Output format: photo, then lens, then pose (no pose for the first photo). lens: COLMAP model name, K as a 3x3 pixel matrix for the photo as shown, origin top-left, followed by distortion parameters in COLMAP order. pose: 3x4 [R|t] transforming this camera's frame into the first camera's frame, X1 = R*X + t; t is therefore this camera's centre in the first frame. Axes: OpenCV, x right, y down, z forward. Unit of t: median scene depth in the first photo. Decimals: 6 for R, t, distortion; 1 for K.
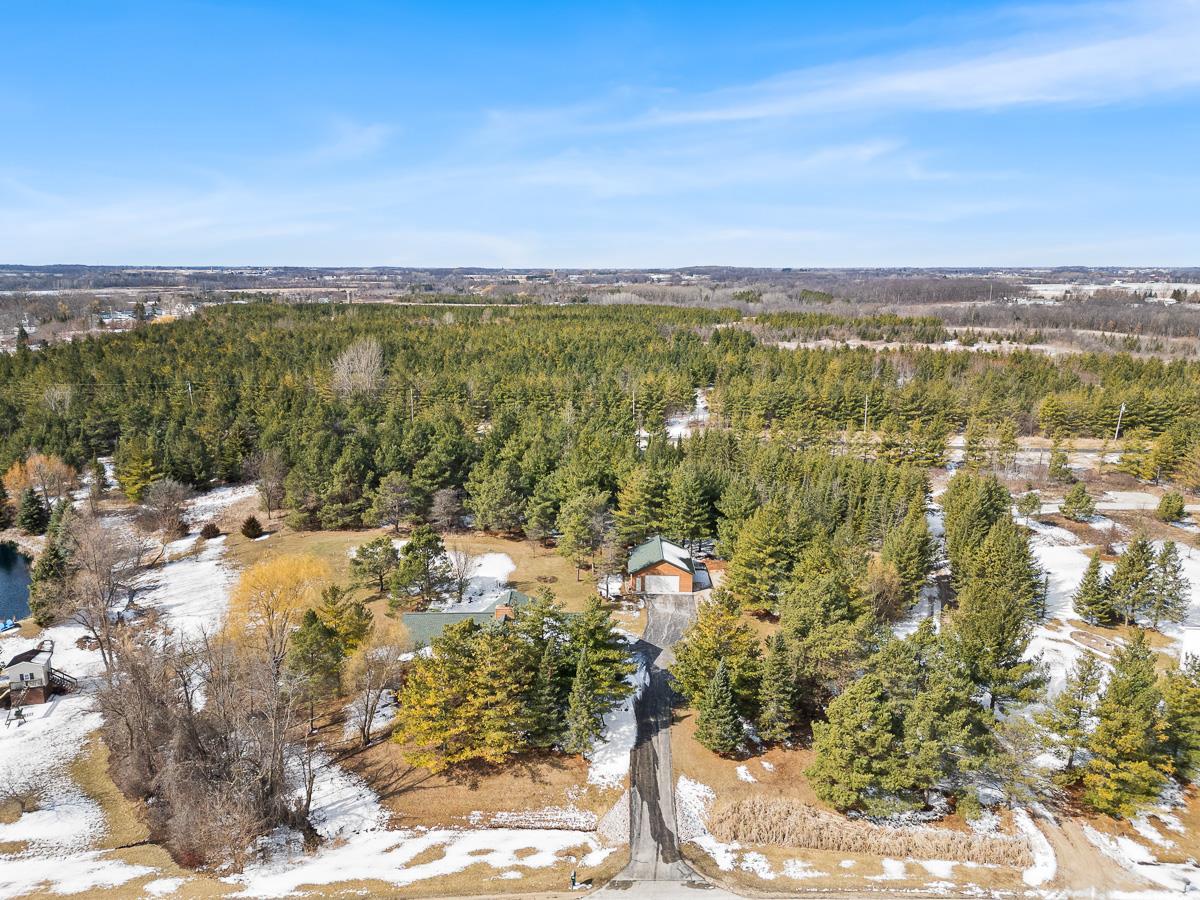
lens RADIAL K [[855.3, 0, 592.9], [0, 855.3, 442.2], [0, 0, 1]] dist [0.038152, -0.023422]
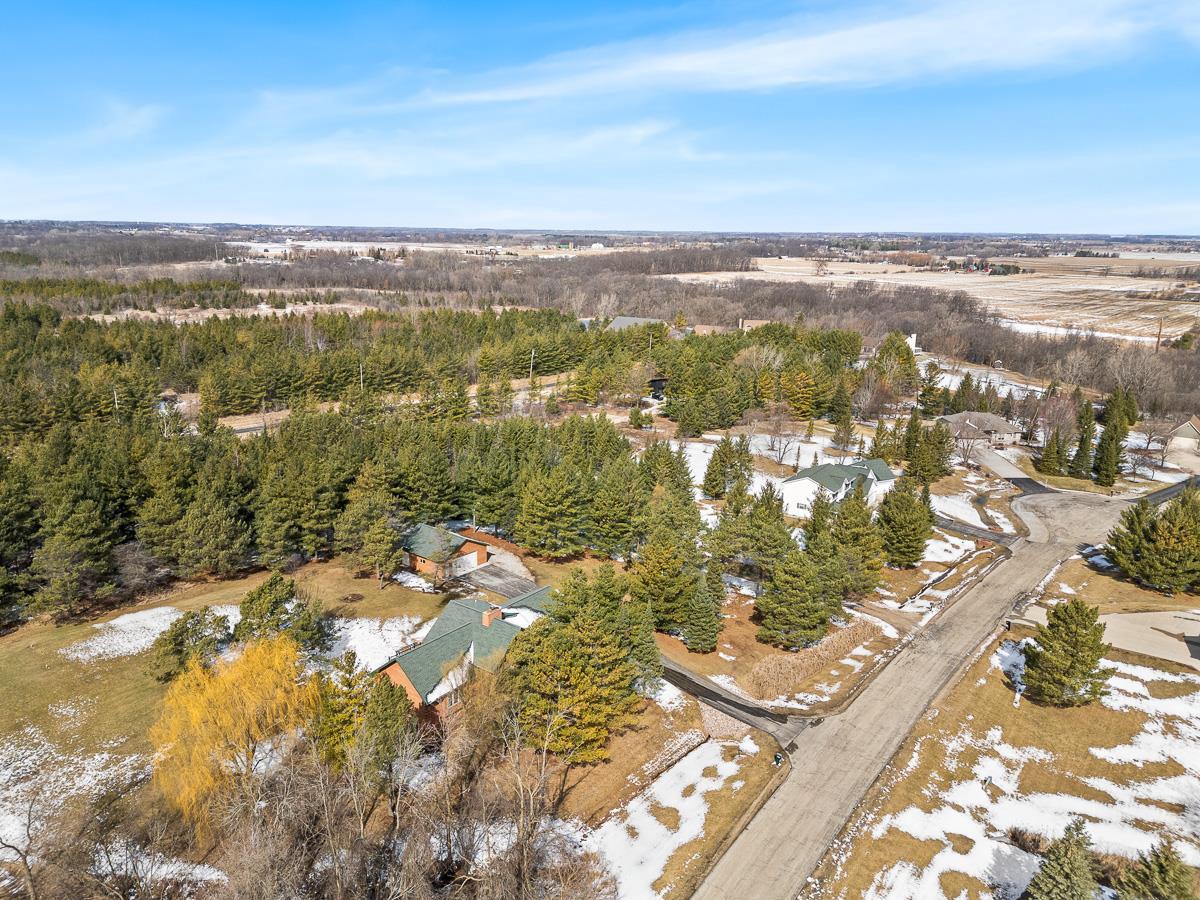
lens RADIAL K [[855.3, 0, 600.3], [0, 855.3, 459.5], [0, 0, 1]] dist [0.038152, -0.023422]
pose [[0.620371, -0.195705, 0.759500, -0.861085], [0.143639, 0.980340, 0.135283, -0.109645], [-0.771043, 0.025168, 0.636285, 0.311677]]
